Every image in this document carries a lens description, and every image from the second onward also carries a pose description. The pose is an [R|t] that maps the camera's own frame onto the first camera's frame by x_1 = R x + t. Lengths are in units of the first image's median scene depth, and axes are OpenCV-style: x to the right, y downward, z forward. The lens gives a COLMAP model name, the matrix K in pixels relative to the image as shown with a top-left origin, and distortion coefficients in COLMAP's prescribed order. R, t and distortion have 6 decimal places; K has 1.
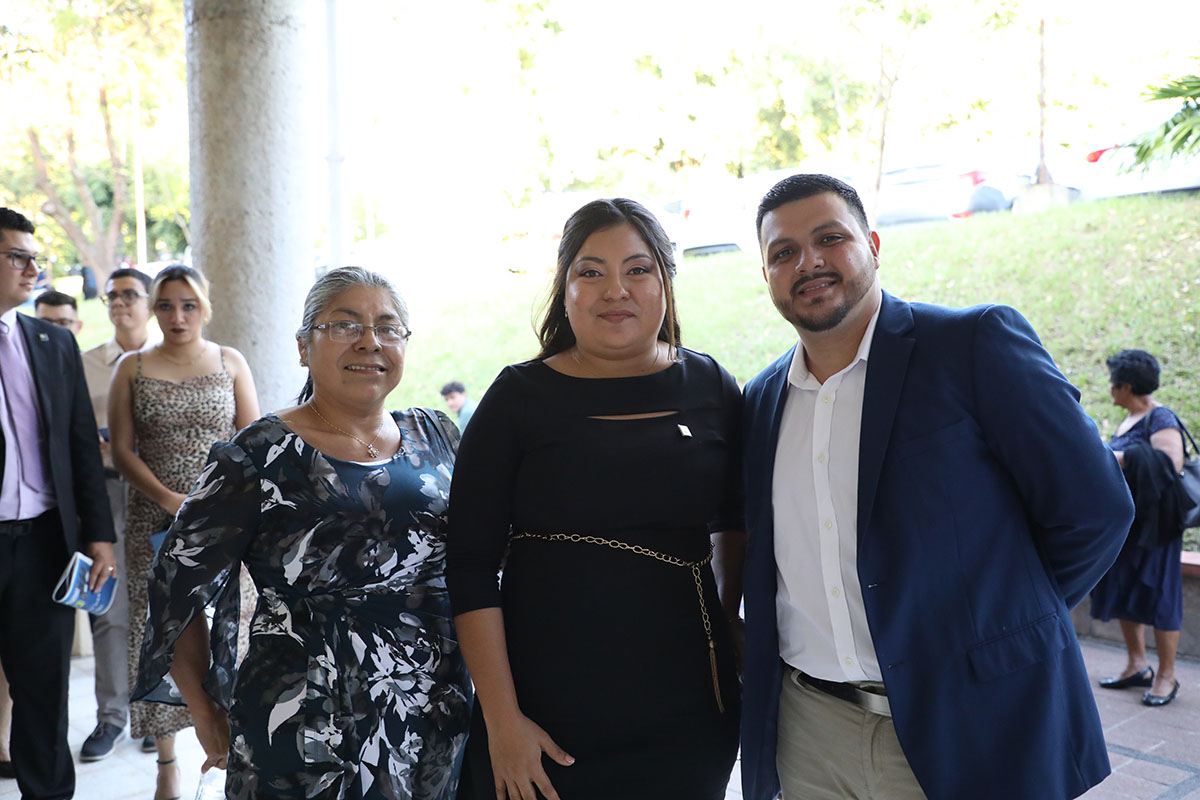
lens RADIAL K [[1171.7, 0, 600.0], [0, 1171.7, 400.0], [0, 0, 1]] dist [-0.012689, 0.100960]
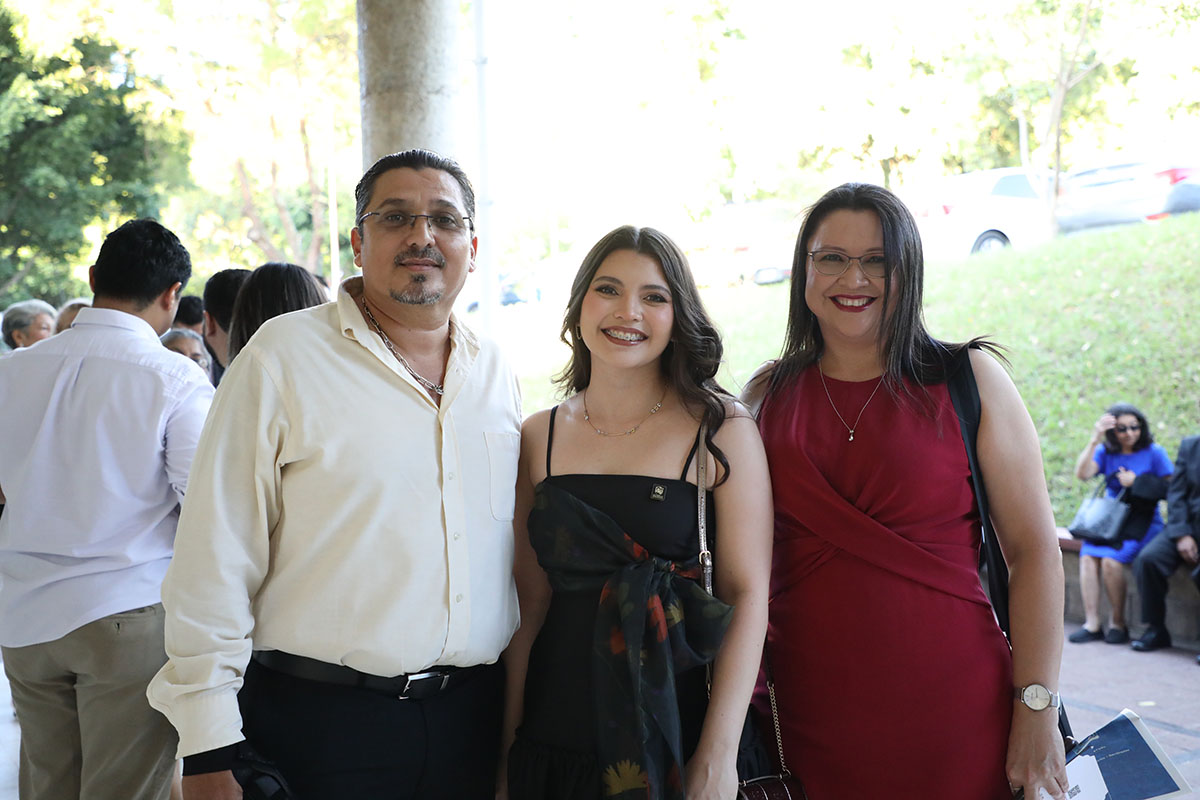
lens RADIAL K [[1428.2, 0, 600.0], [0, 1428.2, 400.0], [0, 0, 1]] dist [0.013486, 0.026860]
pose [[0.979804, -0.008452, -0.199781, 0.097086], [0.004726, 0.999806, -0.019118, 0.008551], [0.199904, 0.017788, 0.979654, -0.205927]]
